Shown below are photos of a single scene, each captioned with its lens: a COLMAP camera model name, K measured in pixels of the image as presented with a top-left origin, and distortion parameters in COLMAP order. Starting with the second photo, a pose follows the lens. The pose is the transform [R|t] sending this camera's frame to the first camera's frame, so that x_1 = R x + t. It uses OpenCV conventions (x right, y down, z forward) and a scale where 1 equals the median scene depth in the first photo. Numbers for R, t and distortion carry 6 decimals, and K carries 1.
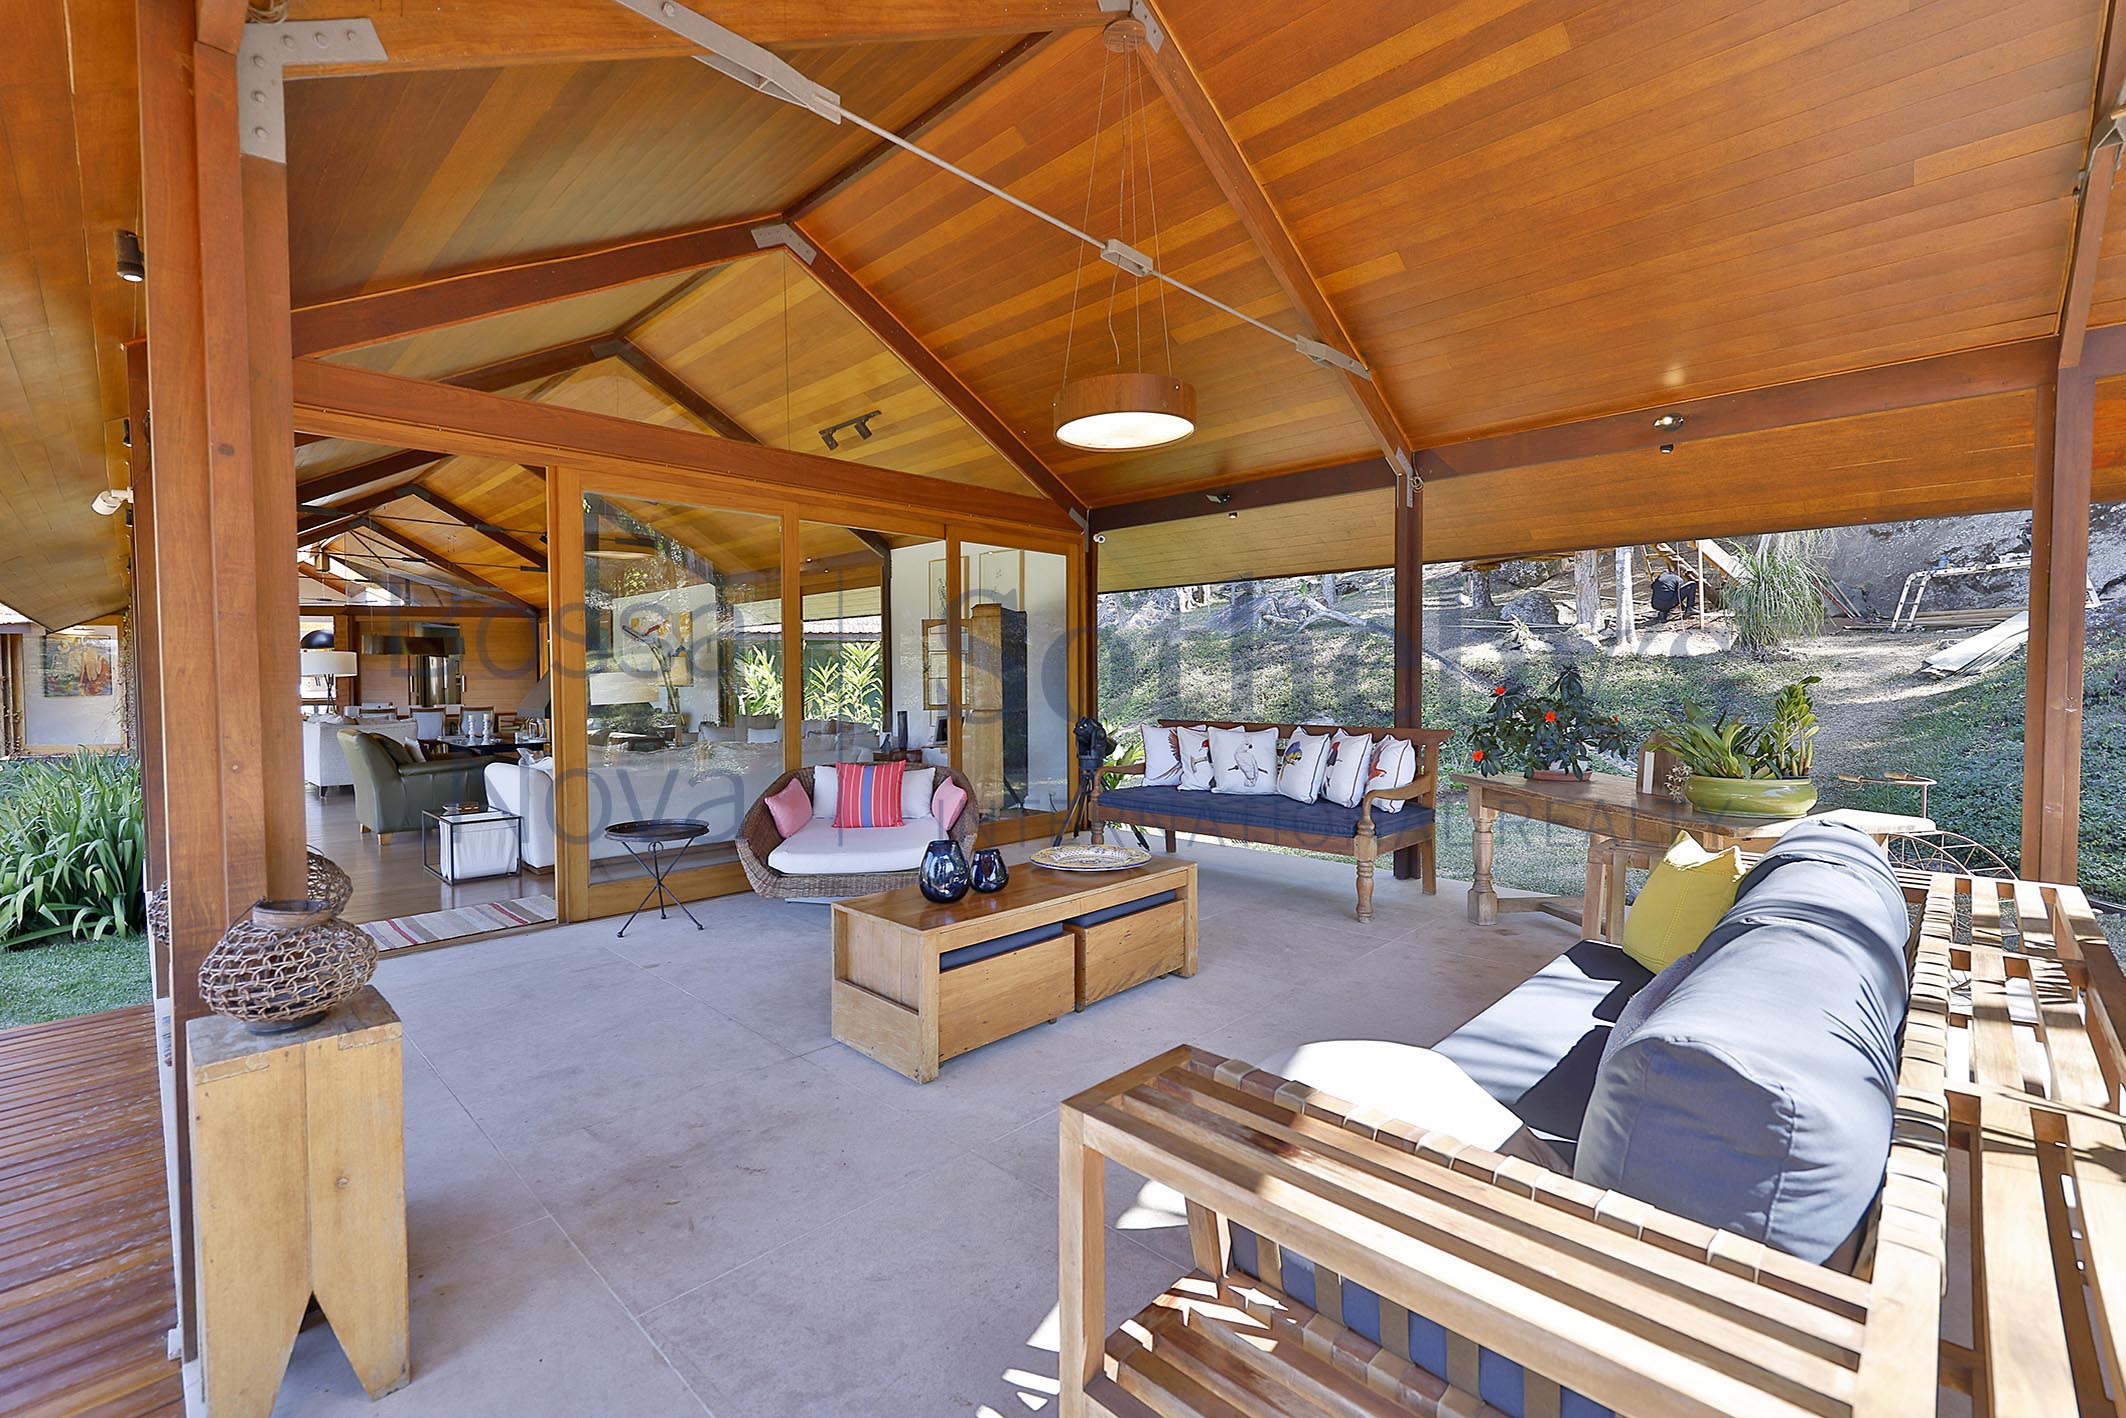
lens RADIAL K [[908.0, 0, 1045.9], [0, 908.0, 708.3], [0, 0, 1]] dist [-0.000138, -0.000673]
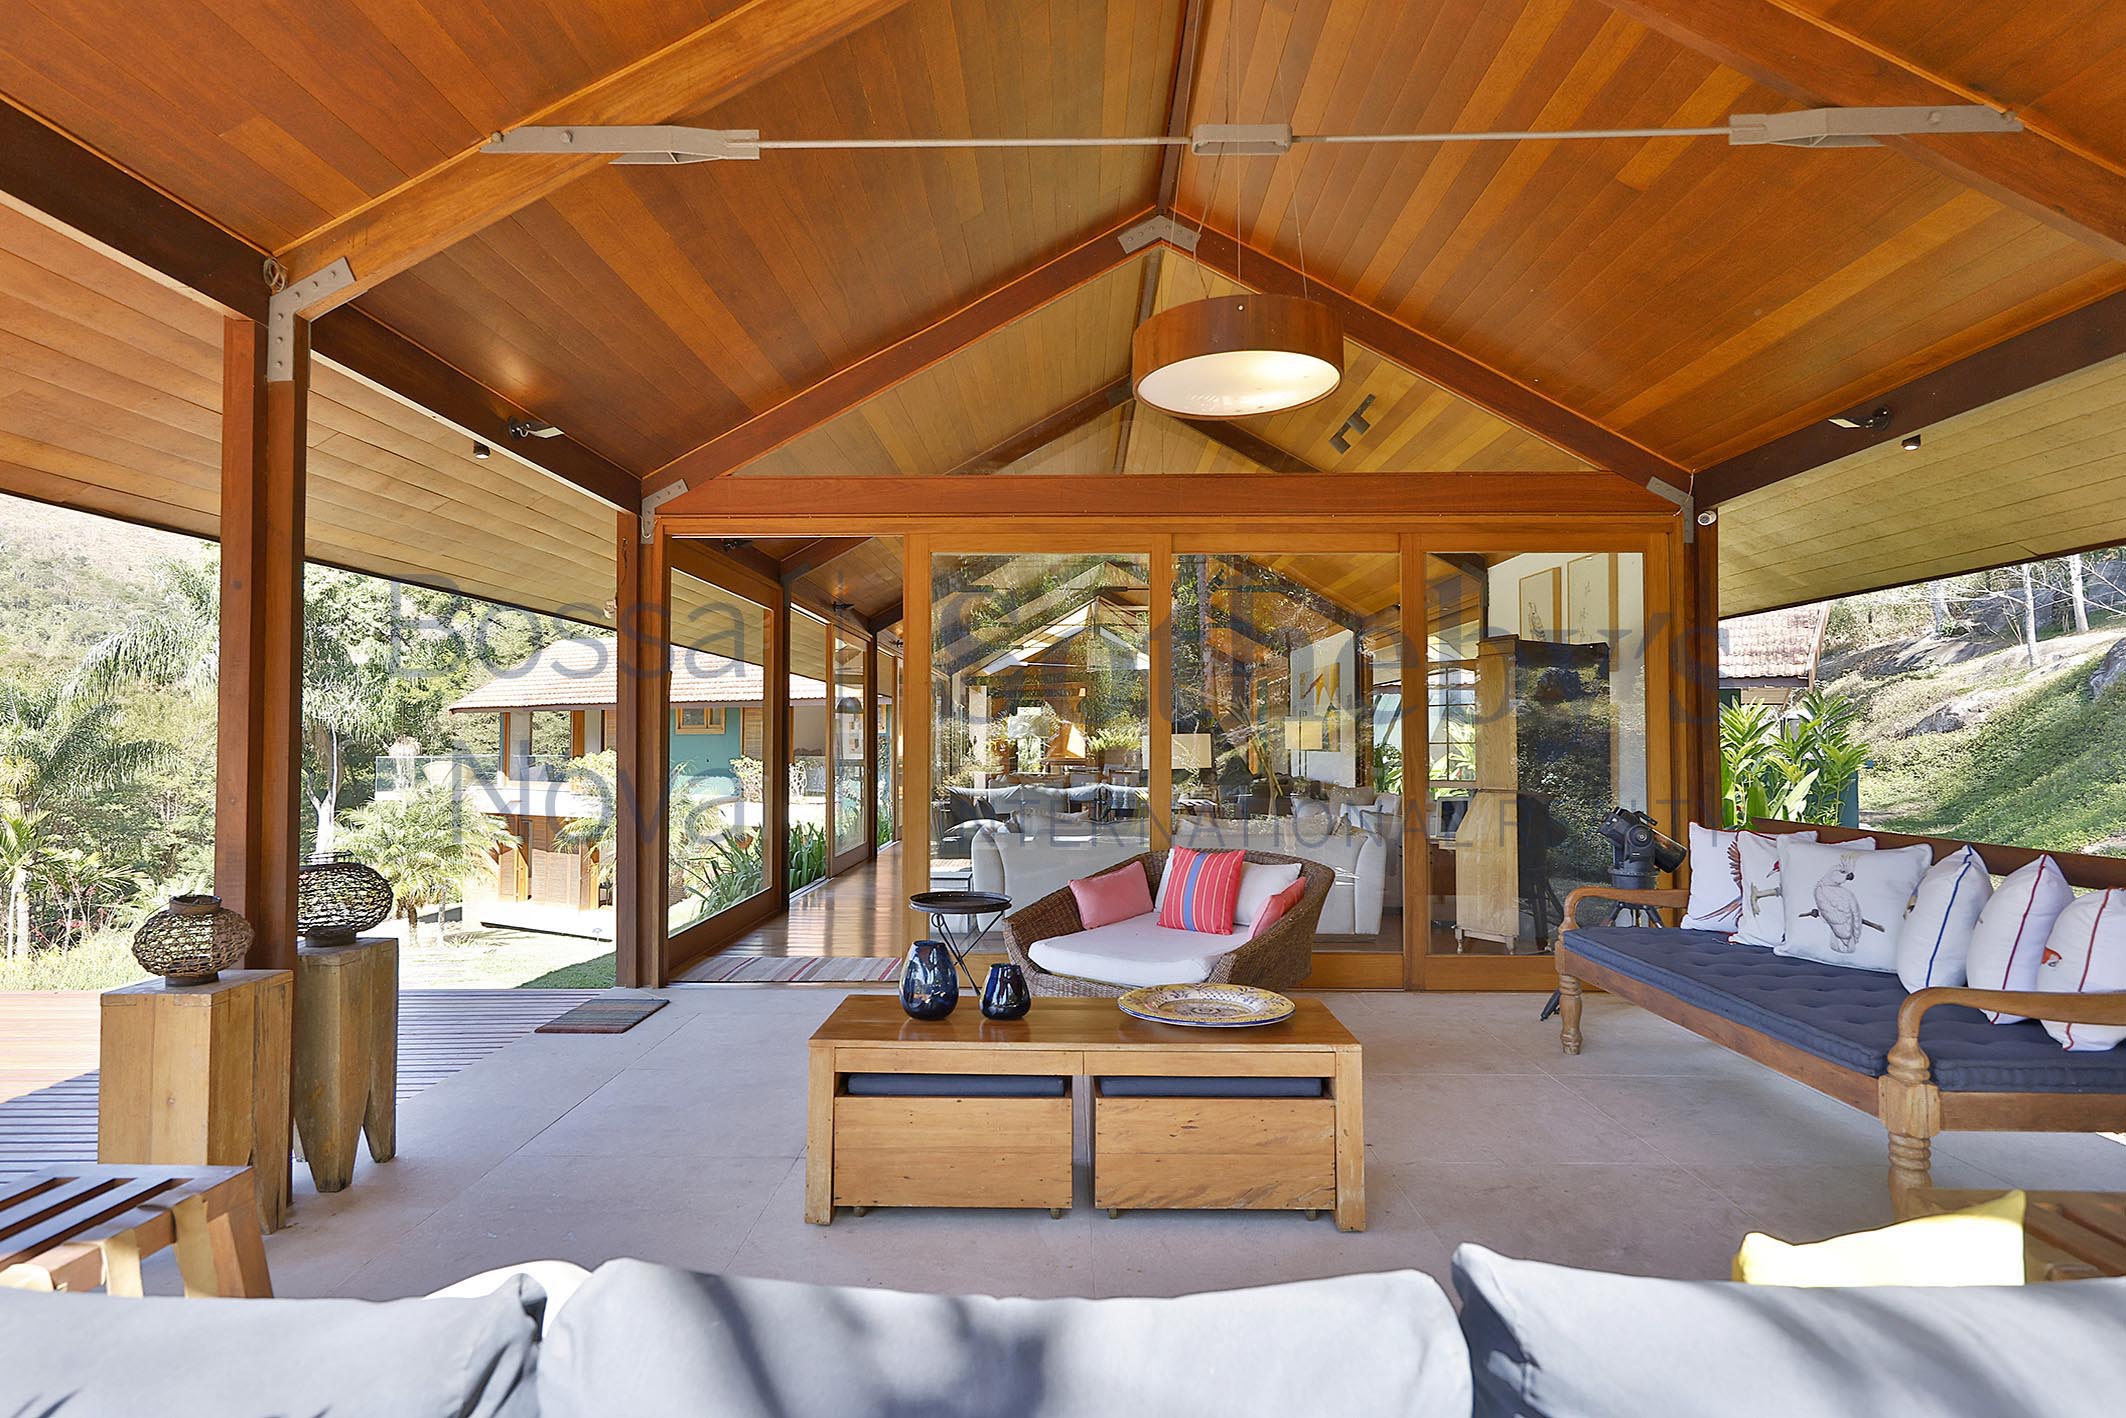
lens RADIAL K [[1114.1, 0, 1057.7], [0, 1114.1, 721.0], [0, 0, 1]] dist [0.004500, 0.001739]
pose [[0.686743, -0.007552, -0.726861, 0.322212], [-0.029047, 0.998862, -0.037823, -0.008873], [0.726320, 0.047088, 0.685742, 0.177308]]
